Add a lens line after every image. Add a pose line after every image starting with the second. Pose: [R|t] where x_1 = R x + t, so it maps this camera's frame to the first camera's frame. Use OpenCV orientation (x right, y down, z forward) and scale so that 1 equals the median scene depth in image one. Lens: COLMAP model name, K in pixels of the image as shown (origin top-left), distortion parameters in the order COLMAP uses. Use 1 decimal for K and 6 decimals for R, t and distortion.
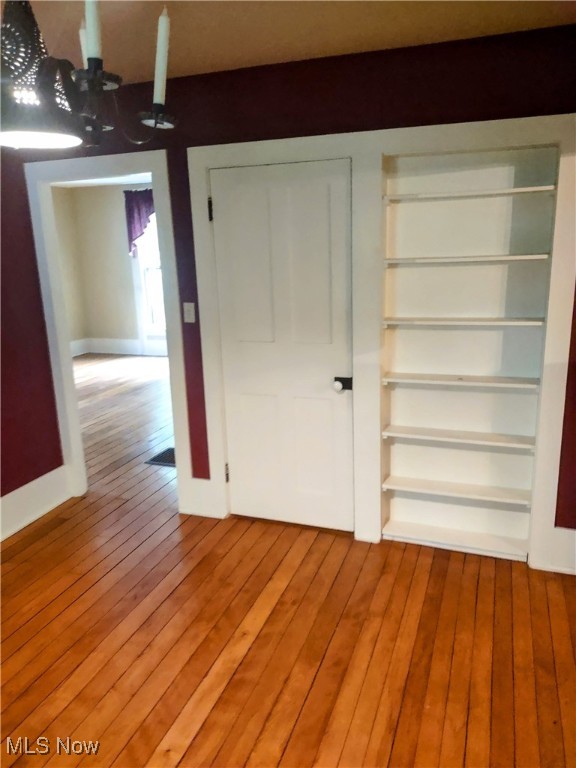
lens RADIAL K [[576.2, 0, 290.2], [0, 576.2, 381.9], [0, 0, 1]] dist [0.074602, -0.114688]
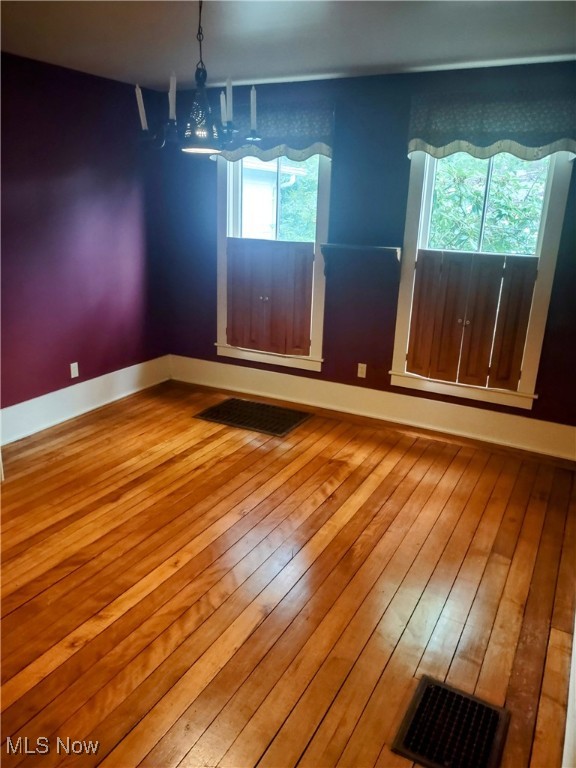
lens RADIAL K [[576.2, 0, 290.2], [0, 576.2, 381.9], [0, 0, 1]] dist [0.074602, -0.114688]
pose [[-0.989962, -0.034291, 0.137114, -0.473196], [0.040204, 0.861726, 0.505779, -0.327360], [-0.135498, 0.506214, -0.851697, 1.381904]]
